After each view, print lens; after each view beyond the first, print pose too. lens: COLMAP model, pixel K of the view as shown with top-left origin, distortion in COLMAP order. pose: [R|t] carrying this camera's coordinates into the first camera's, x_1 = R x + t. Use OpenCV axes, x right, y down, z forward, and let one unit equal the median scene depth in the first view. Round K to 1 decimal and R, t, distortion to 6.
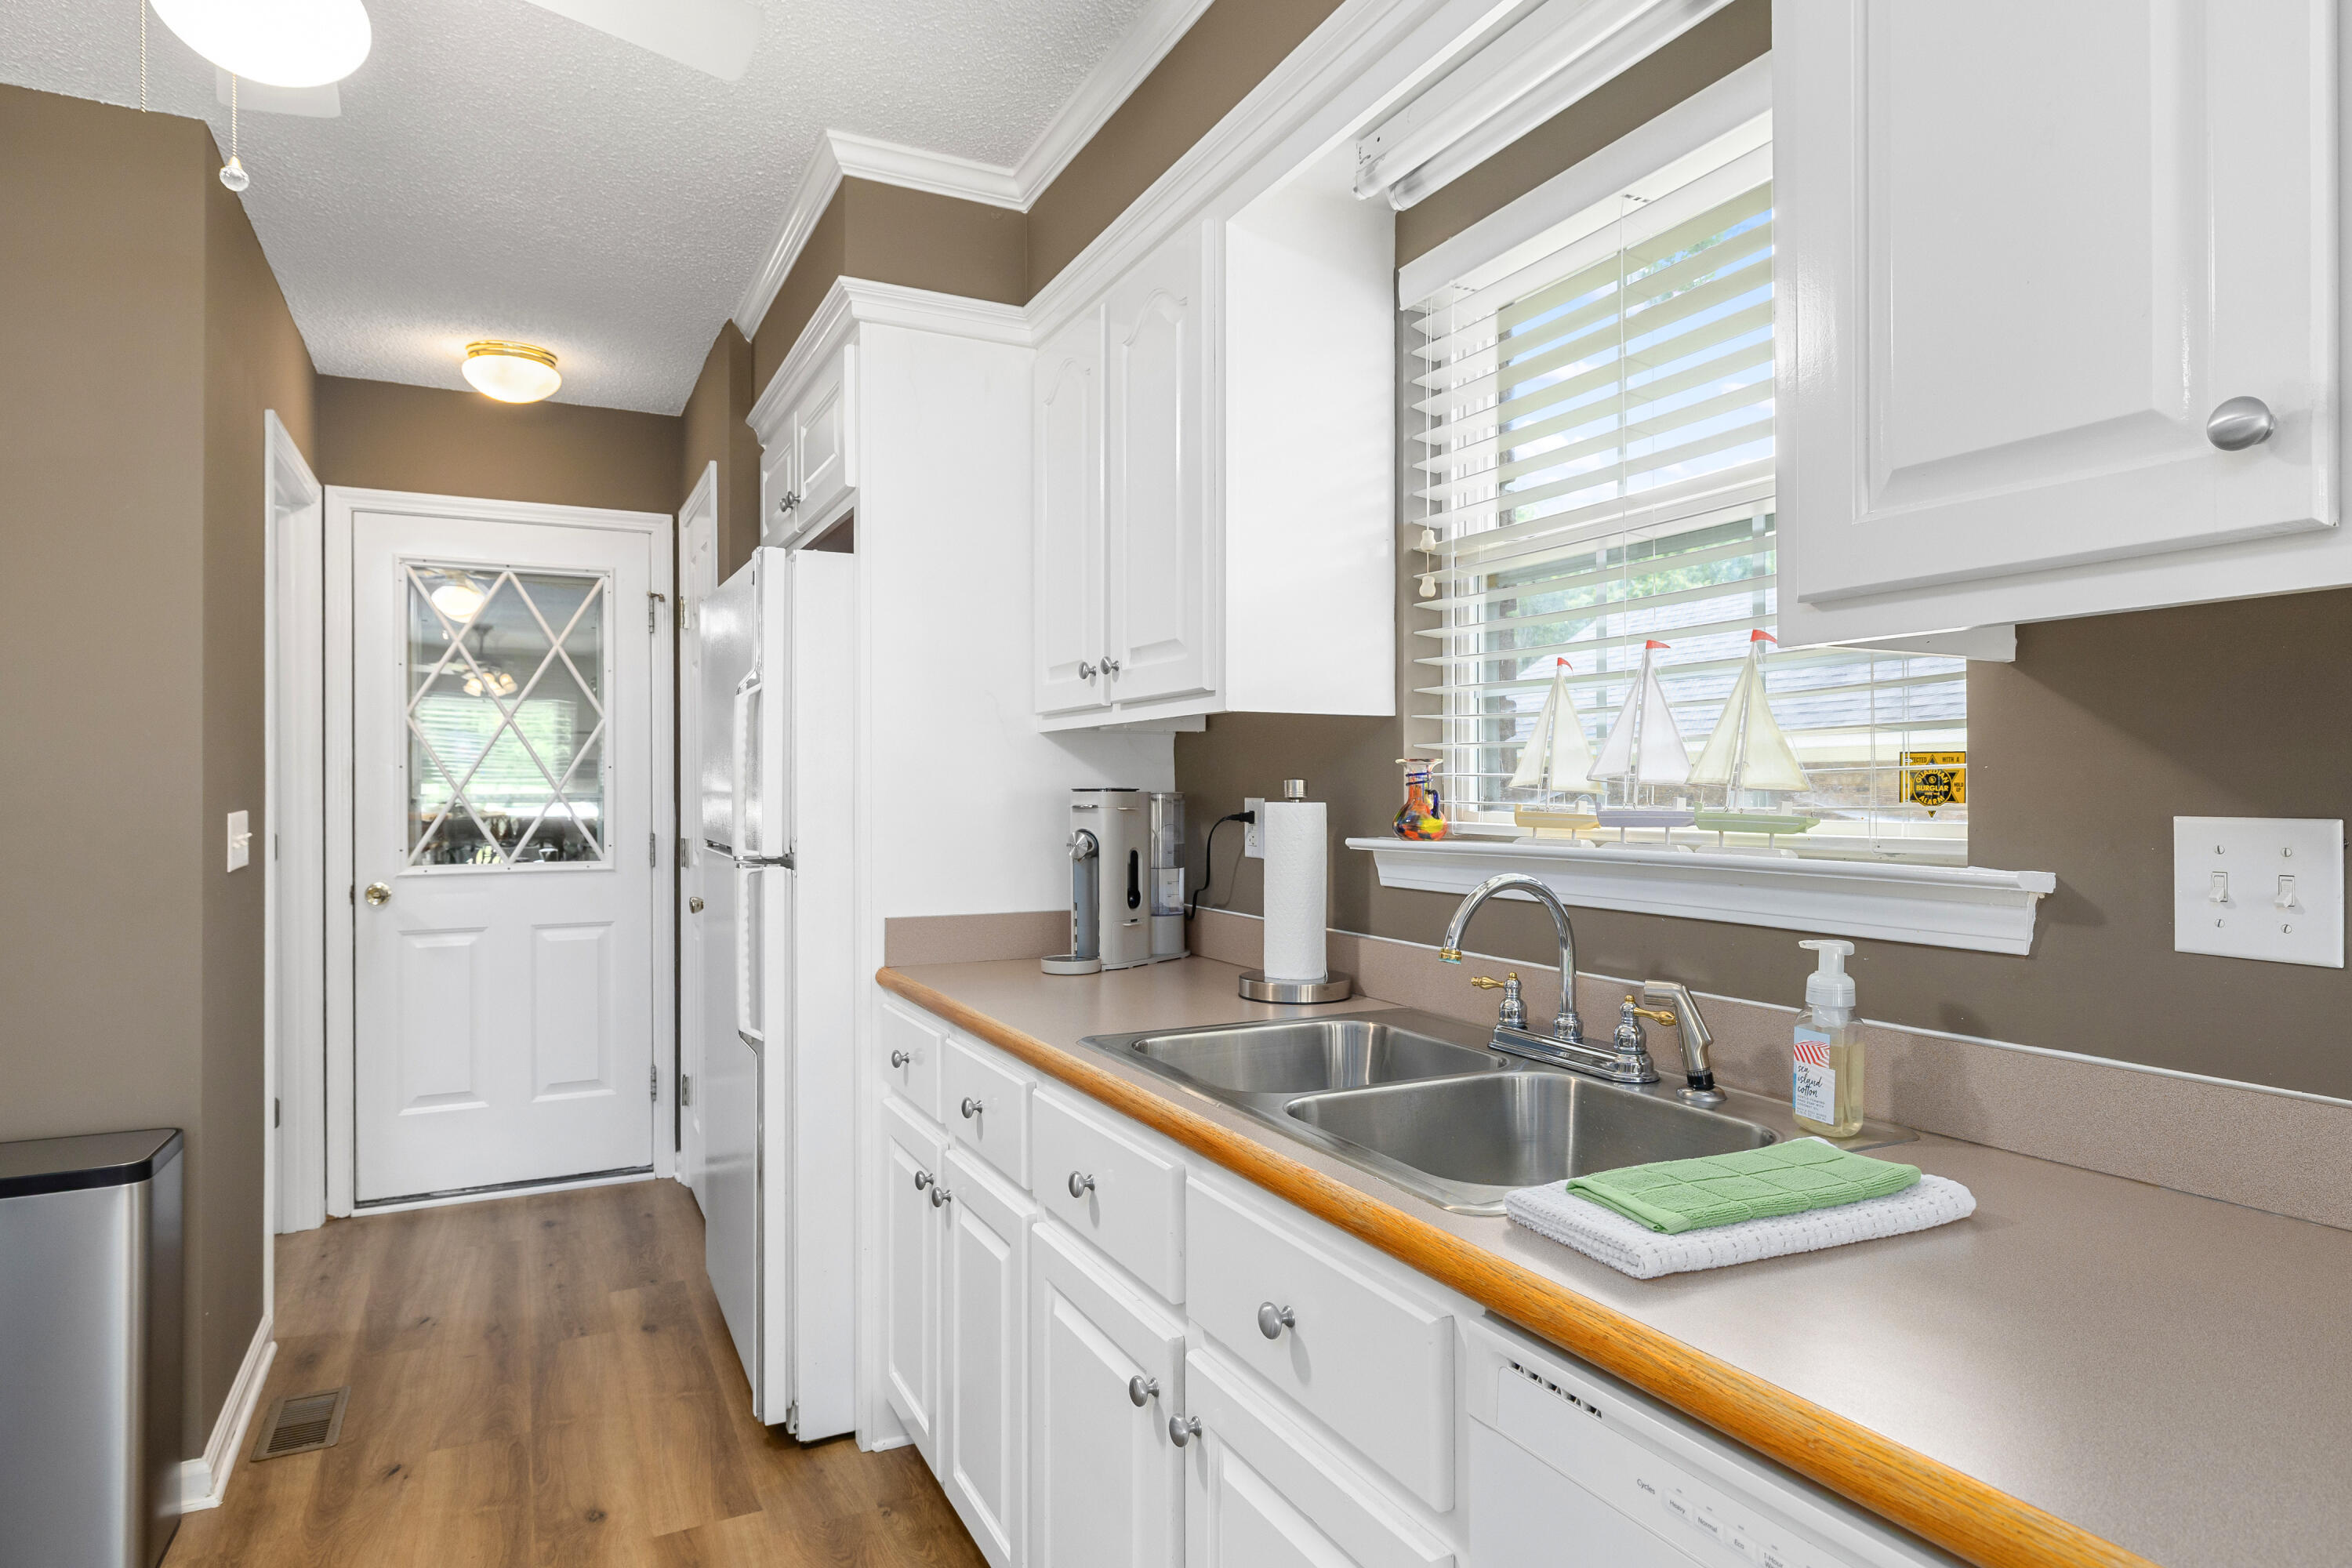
lens RADIAL K [[1303.6, 0, 1178.5], [0, 1303.6, 791.7], [0, 0, 1]] dist [-0.001906, -0.004579]
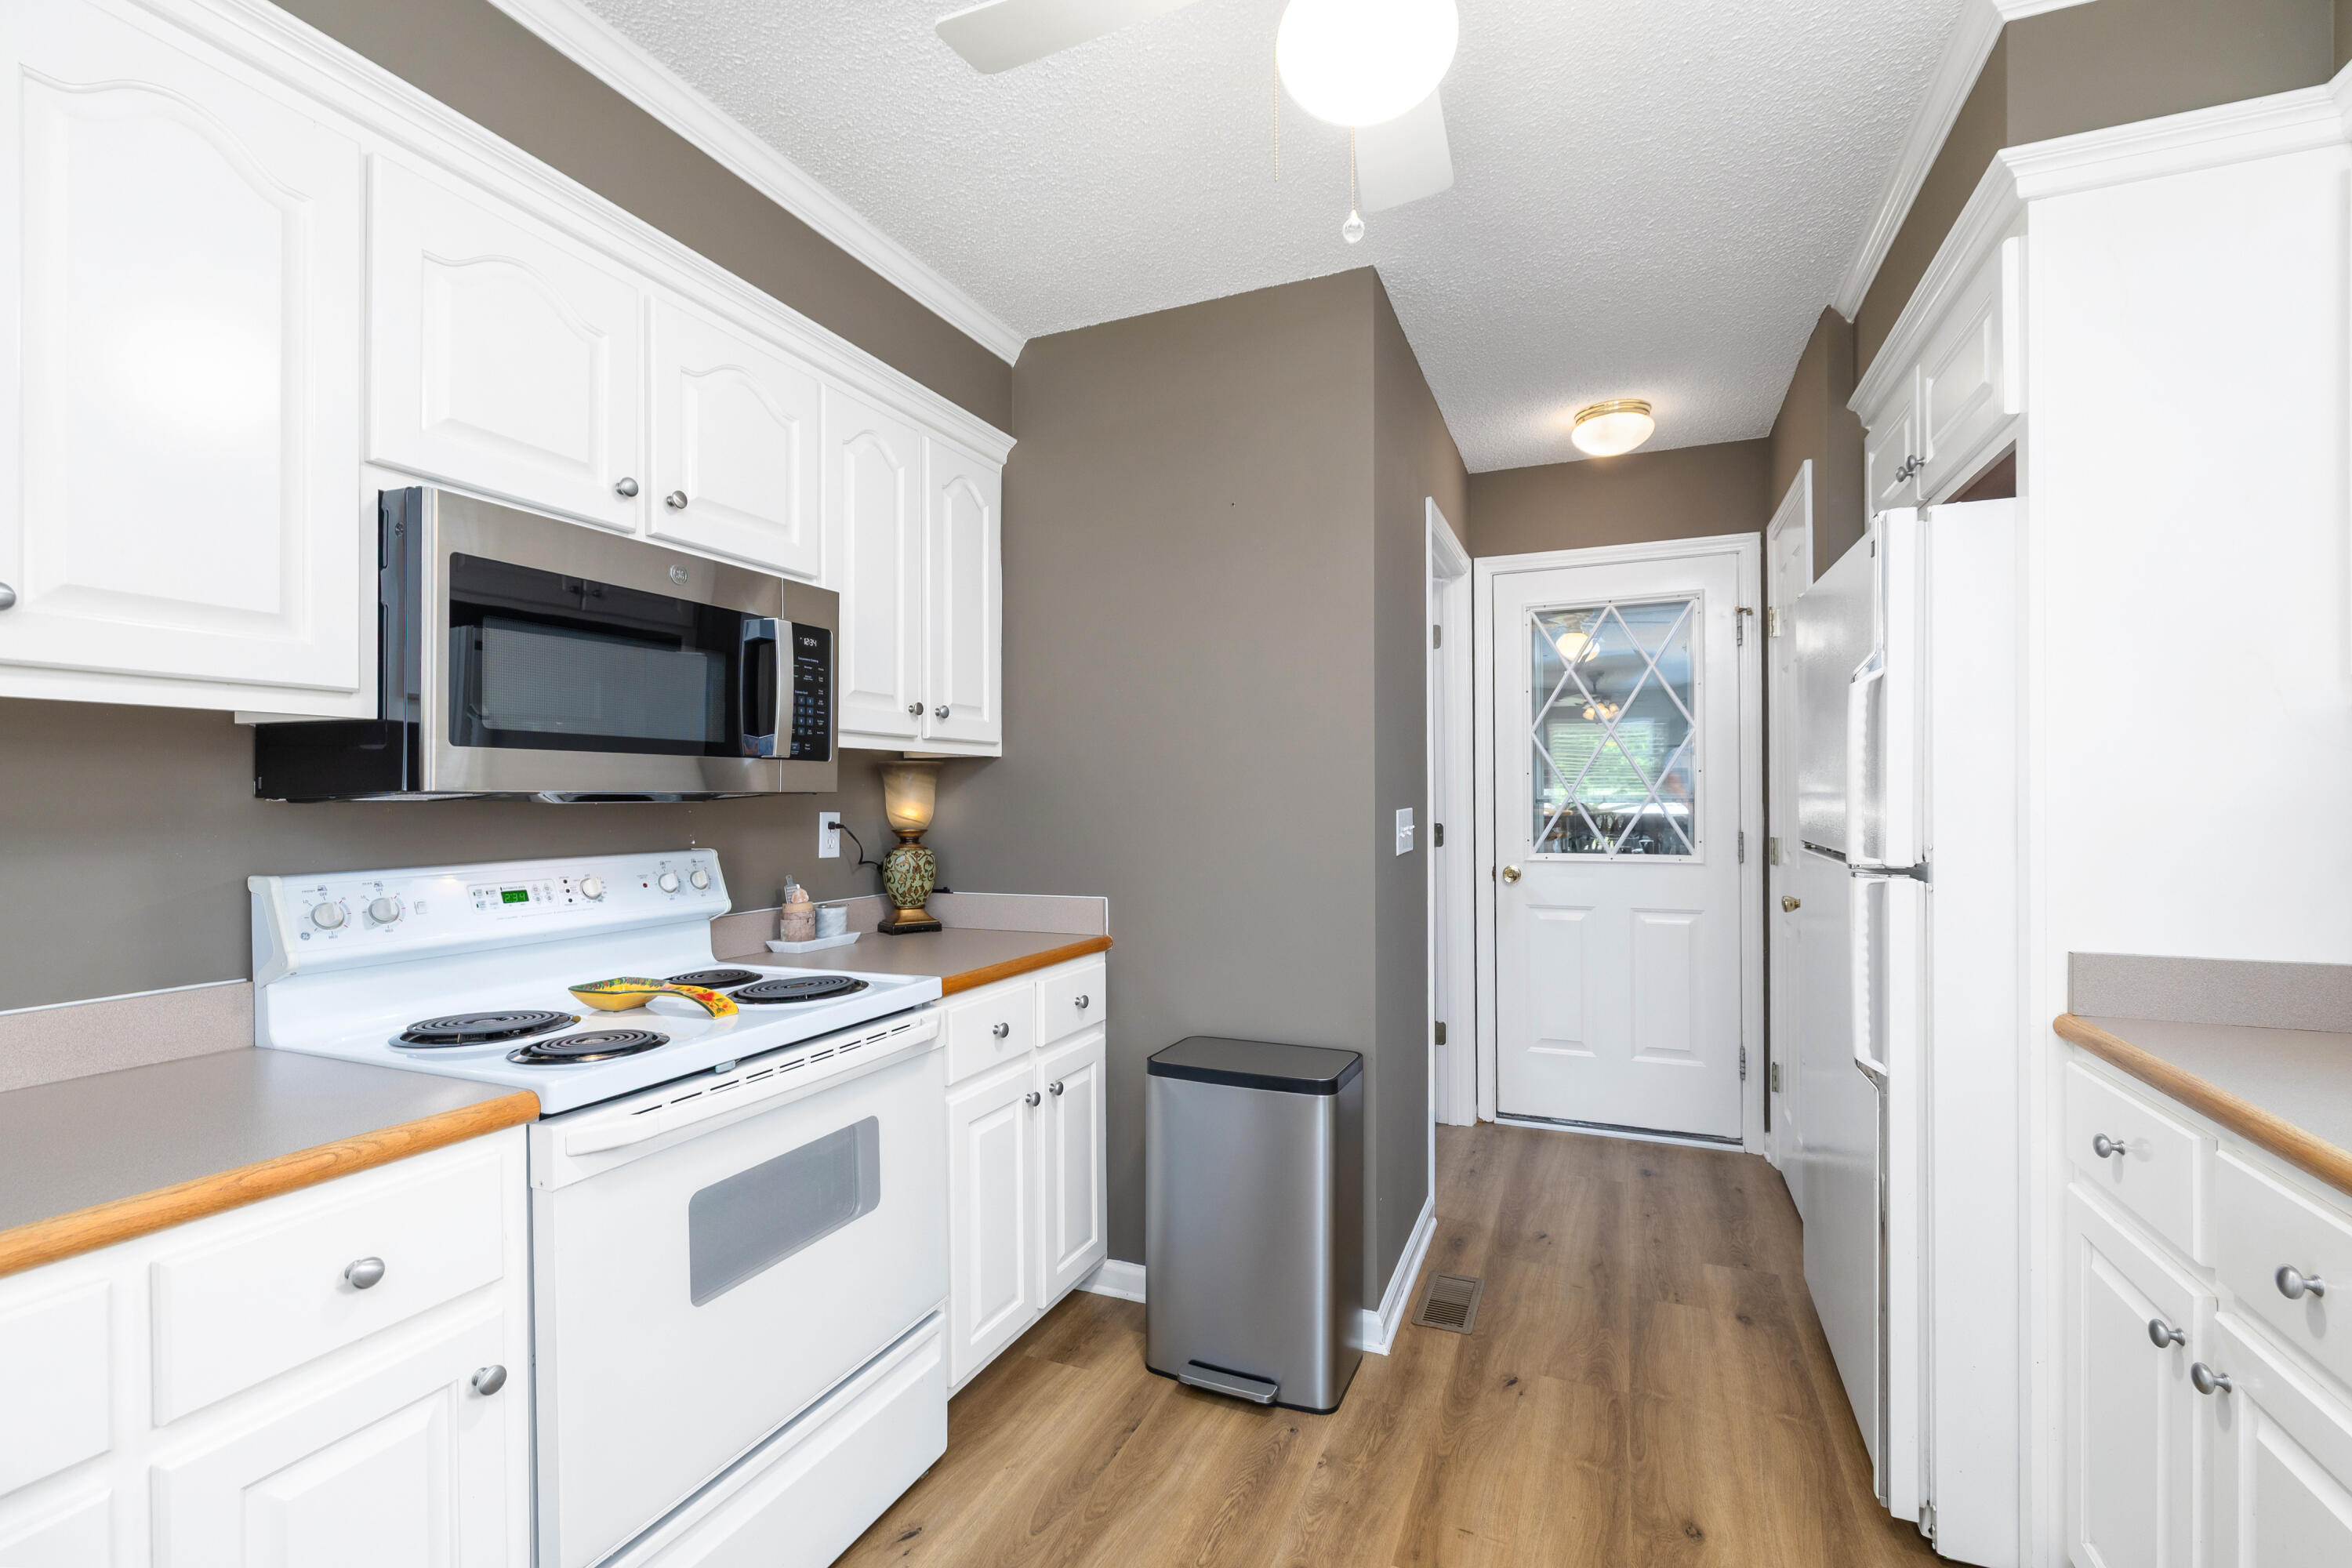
lens RADIAL K [[1014.0, 0, 1180.1], [0, 1014.0, 789.2], [0, 0, 1]] dist [-0.000501, 0.000004]
pose [[0.636202, -0.004624, -0.771509, -0.089810], [0.001076, 0.999986, -0.005106, 0.001249], [0.771522, 0.002419, 0.636198, 0.188774]]
